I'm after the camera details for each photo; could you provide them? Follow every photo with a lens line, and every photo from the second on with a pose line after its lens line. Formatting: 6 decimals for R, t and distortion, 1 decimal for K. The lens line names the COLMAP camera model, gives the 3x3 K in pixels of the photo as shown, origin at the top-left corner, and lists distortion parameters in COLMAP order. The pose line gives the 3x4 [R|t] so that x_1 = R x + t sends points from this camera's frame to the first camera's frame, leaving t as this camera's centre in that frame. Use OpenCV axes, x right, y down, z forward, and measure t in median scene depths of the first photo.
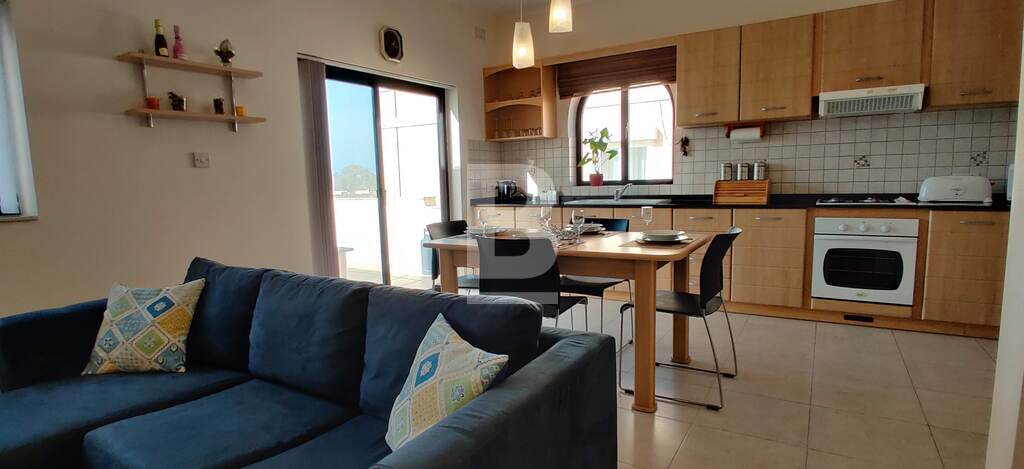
lens RADIAL K [[505.9, 0, 512.0], [0, 505.9, 234.5], [0, 0, 1]] dist [0.000636, 0.000312]
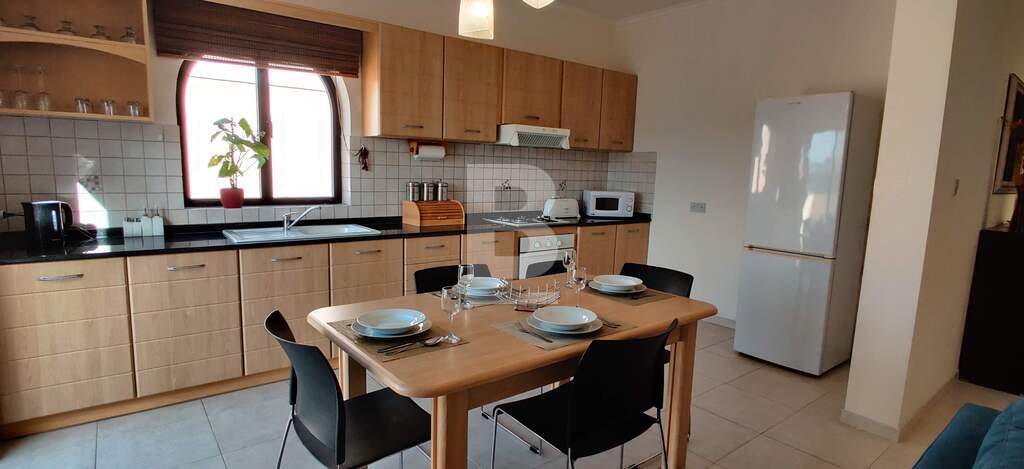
lens RADIAL K [[505.9, 0, 512.0], [0, 505.9, 234.5], [0, 0, 1]] dist [0.000636, 0.000312]
pose [[0.368242, -0.079038, 0.926364, -0.354235], [0.067847, 0.996008, 0.058010, -0.088083], [-0.927251, 0.041490, 0.372135, 0.506865]]
